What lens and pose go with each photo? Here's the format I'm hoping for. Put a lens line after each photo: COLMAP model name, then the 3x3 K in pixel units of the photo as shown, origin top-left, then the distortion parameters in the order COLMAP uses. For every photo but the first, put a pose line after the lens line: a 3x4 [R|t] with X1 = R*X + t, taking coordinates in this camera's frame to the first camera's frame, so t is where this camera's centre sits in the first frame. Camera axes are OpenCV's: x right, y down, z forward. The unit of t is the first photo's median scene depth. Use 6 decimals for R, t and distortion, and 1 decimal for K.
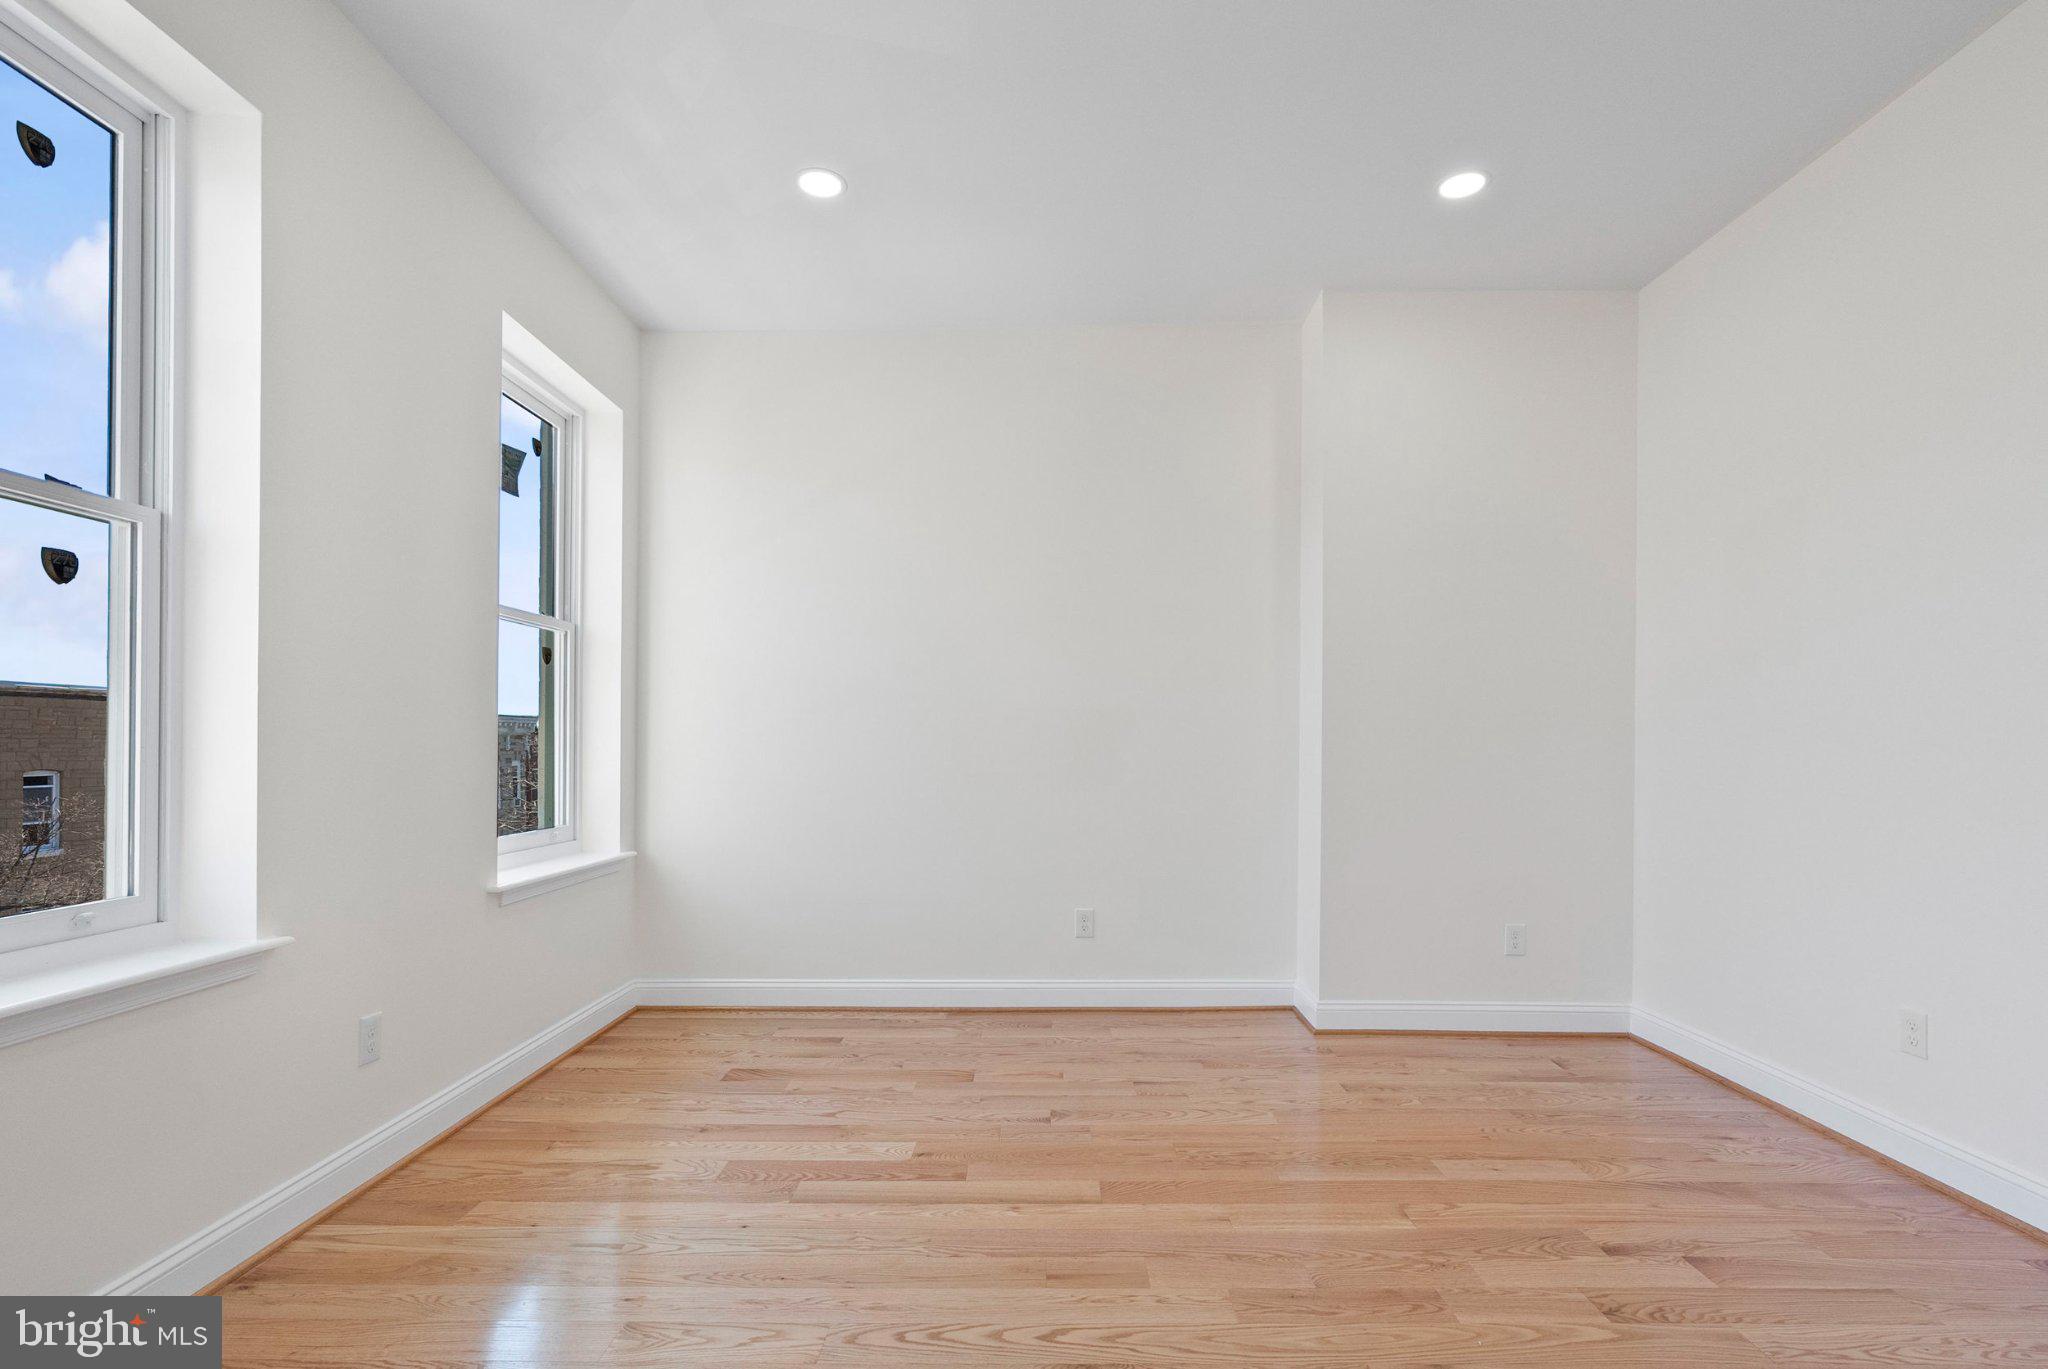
lens RADIAL K [[964.7, 0, 1024.3], [0, 964.7, 744.7], [0, 0, 1]] dist [-0.003459, -0.000383]
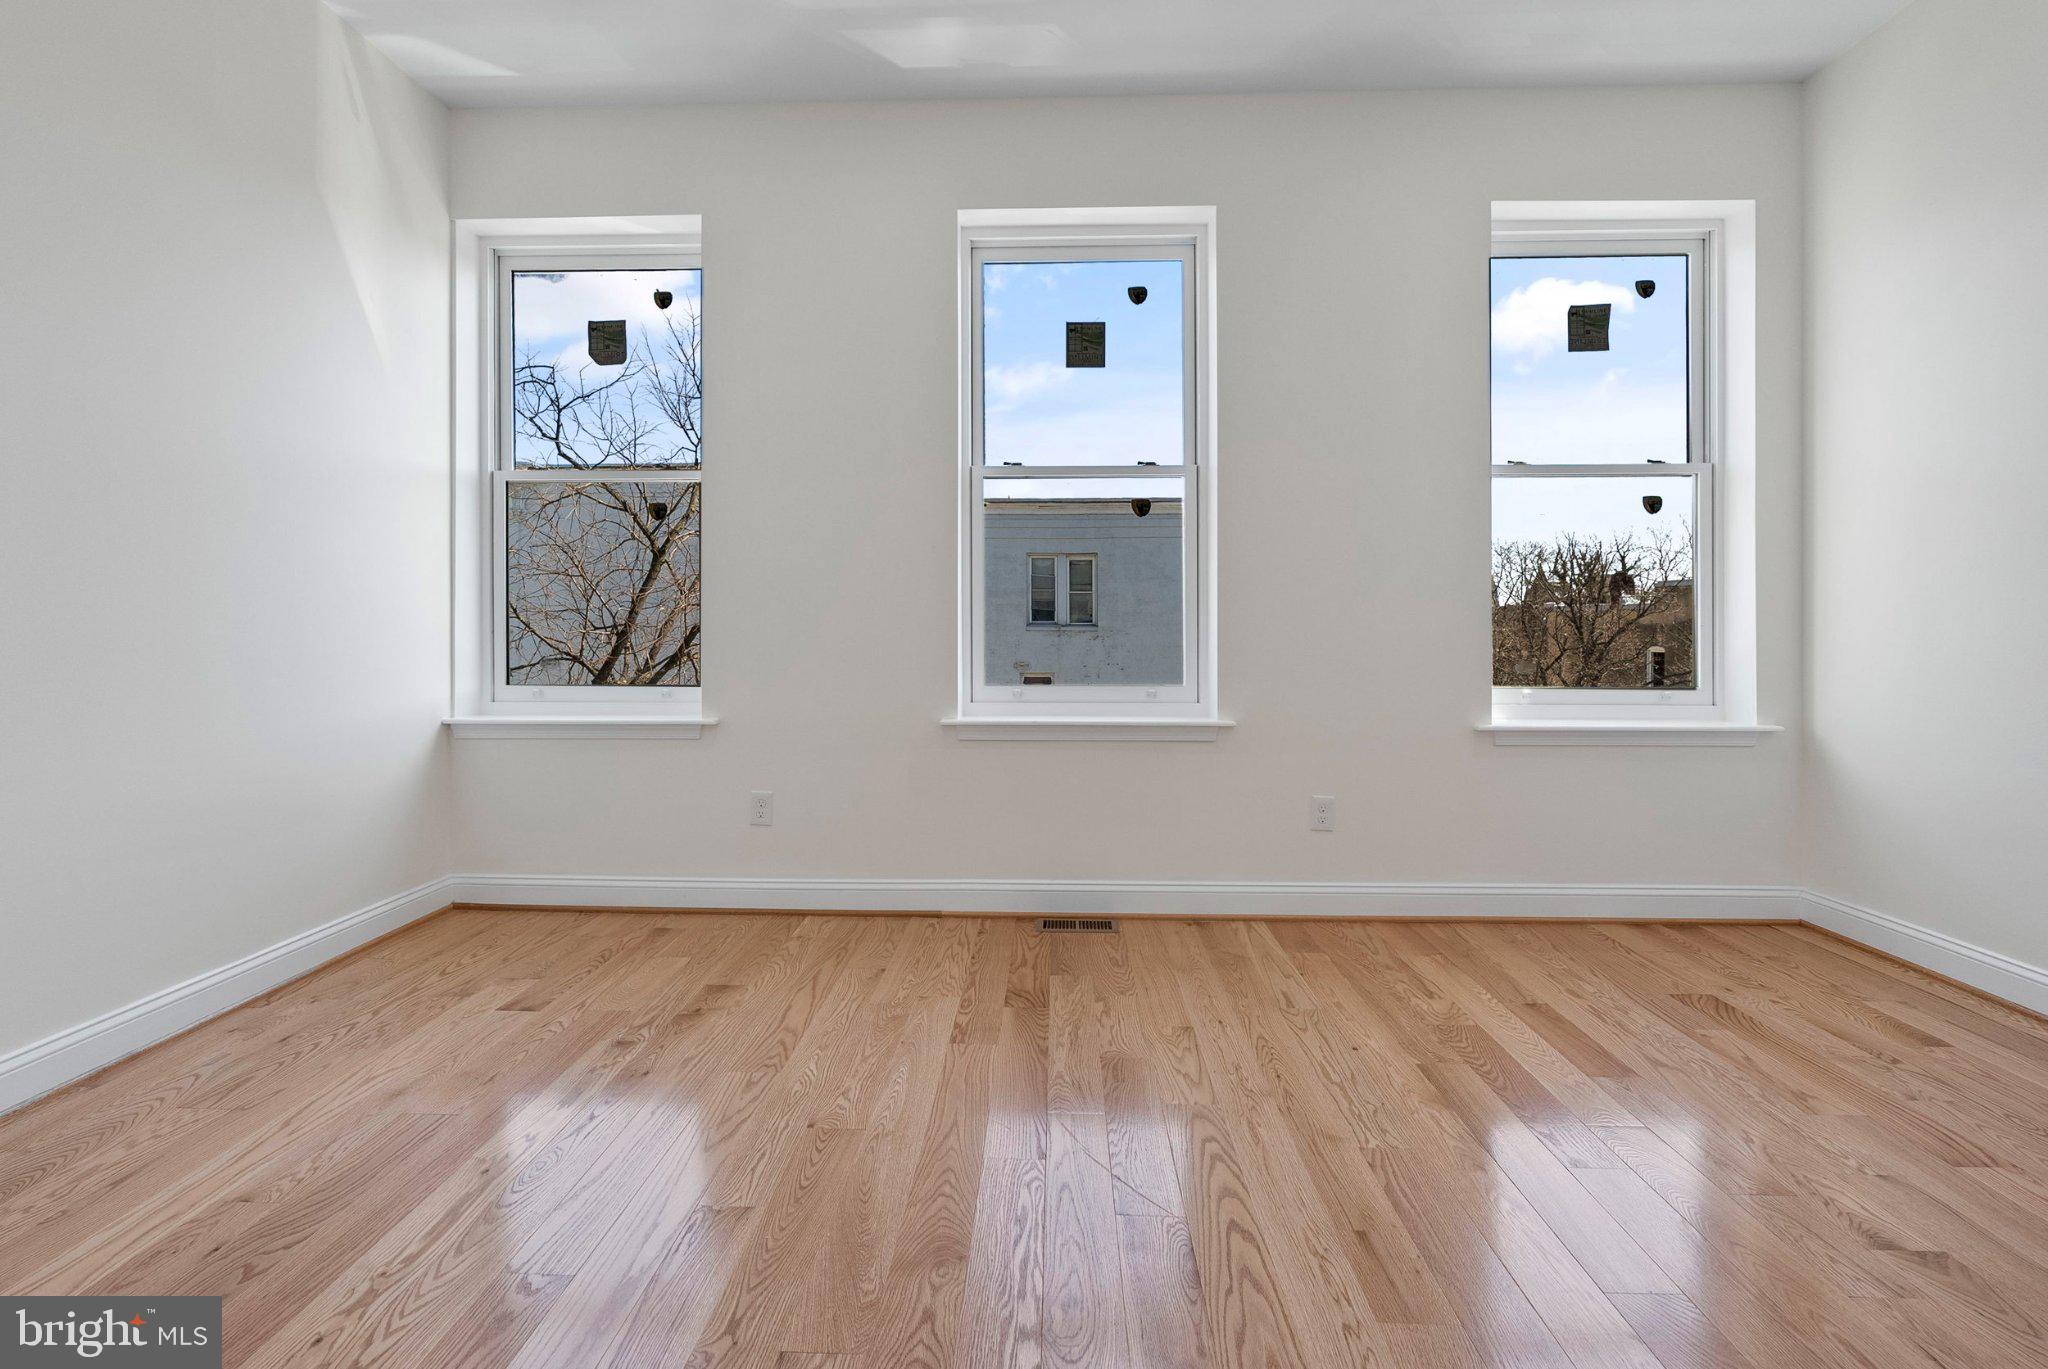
lens RADIAL K [[950.6, 0, 1023.5], [0, 950.6, 614.9], [0, 0, 1]] dist [-0.003814, -0.000125]
pose [[-0.029687, -0.013915, -0.999462, 0.575780], [0.003202, 0.999897, -0.014016, 0.034917], [0.999554, -0.003616, -0.029639, 0.518606]]
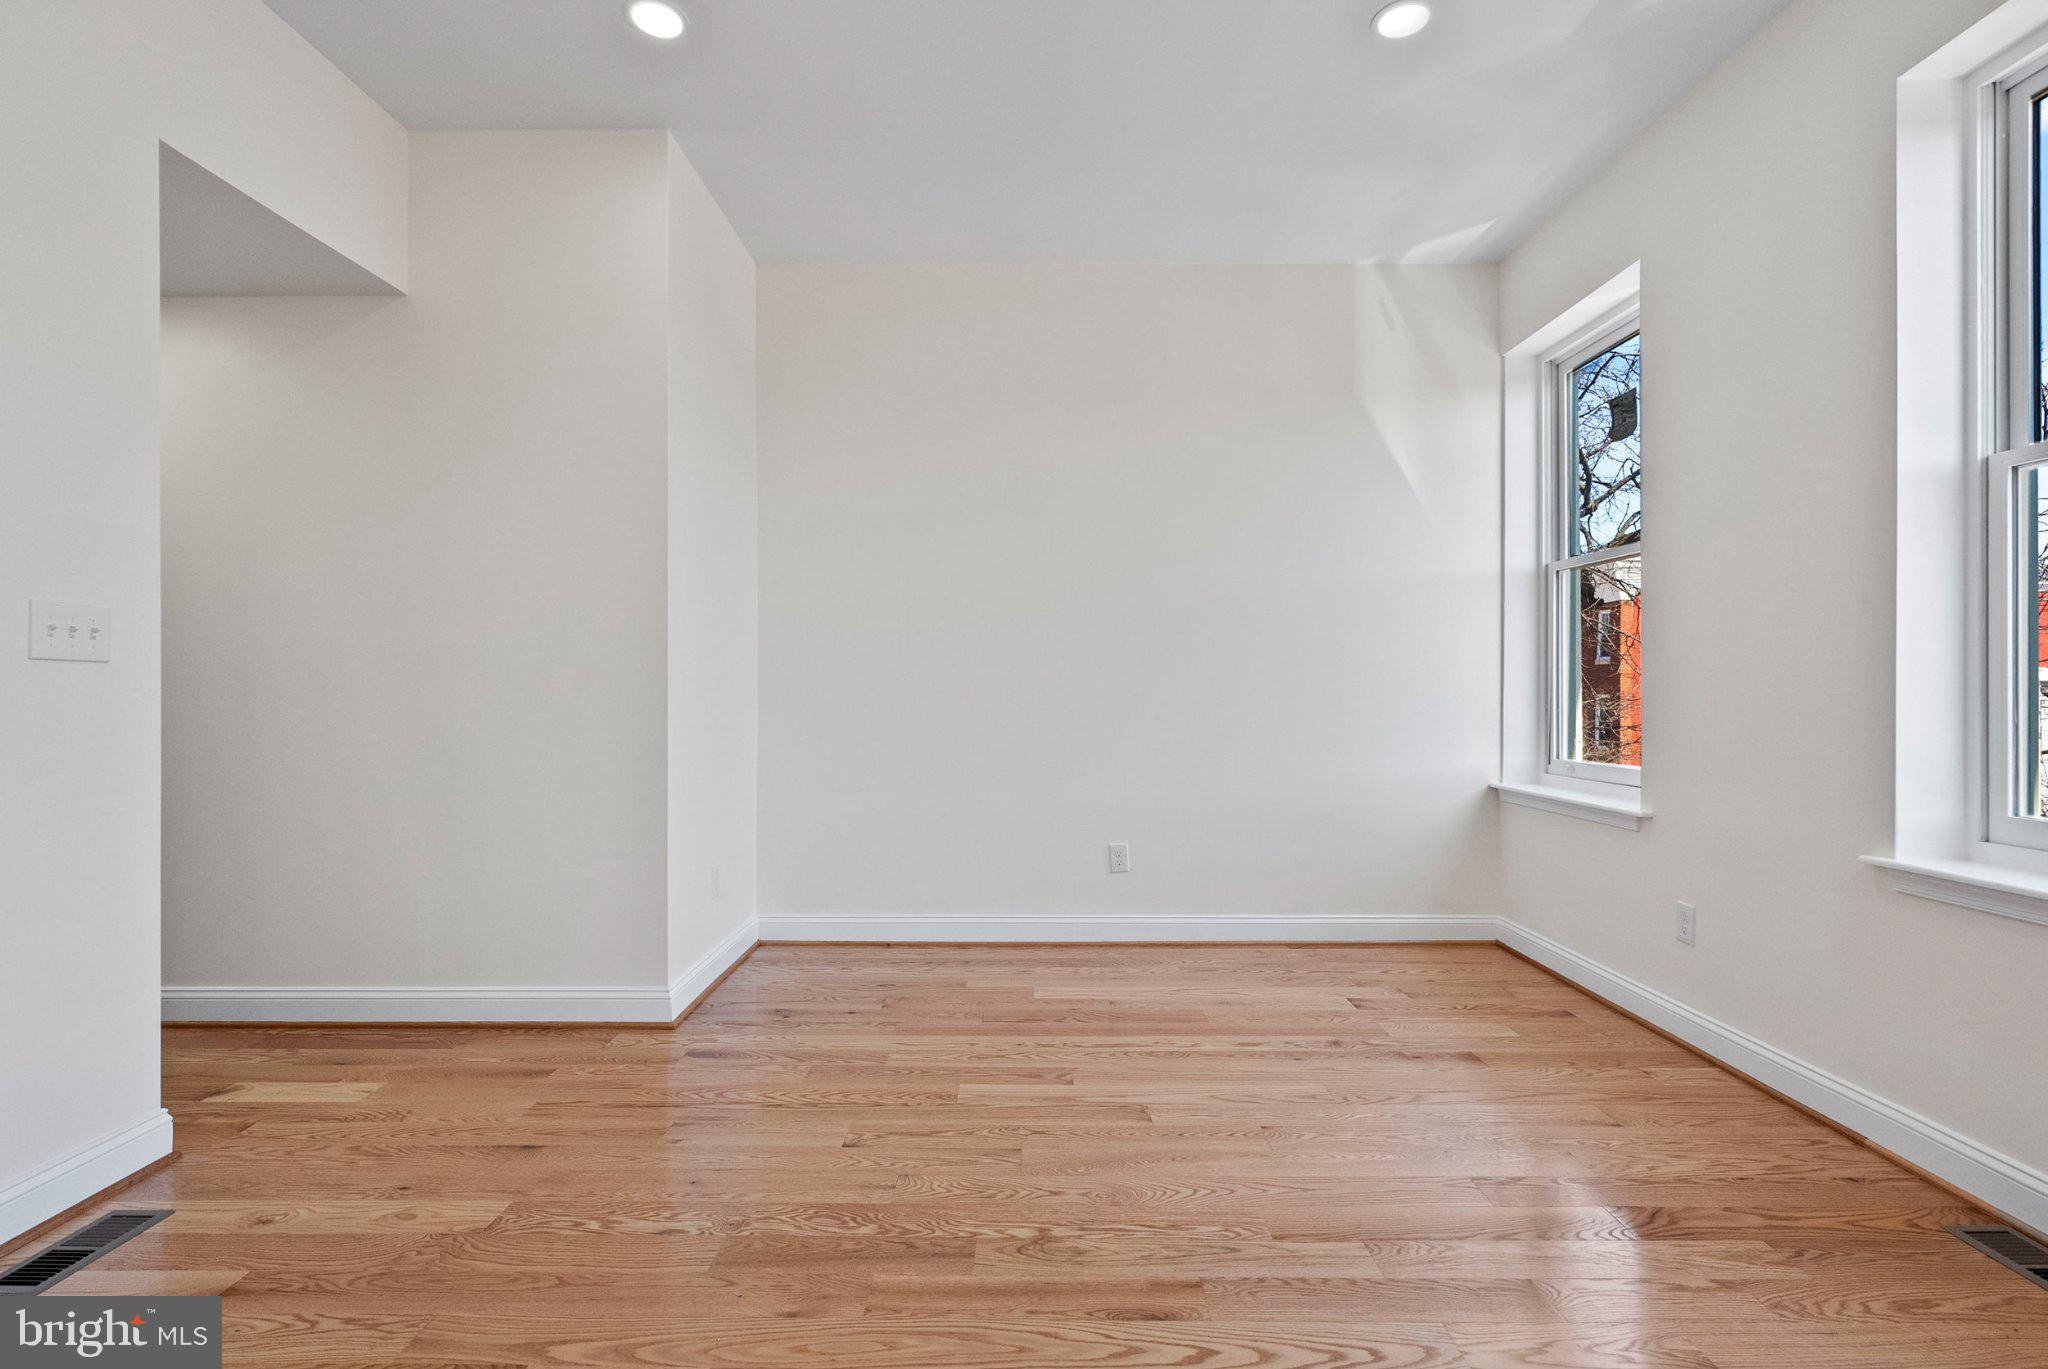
lens RADIAL K [[960.7, 0, 1024.0], [0, 960.7, 684.5], [0, 0, 1]] dist [-0.000692, -0.000009]
pose [[-0.999994, -0.001792, -0.003000, 0.119524], [-0.001767, 0.999963, -0.008365, 0.013342], [0.003015, -0.008360, -0.999961, 1.165941]]
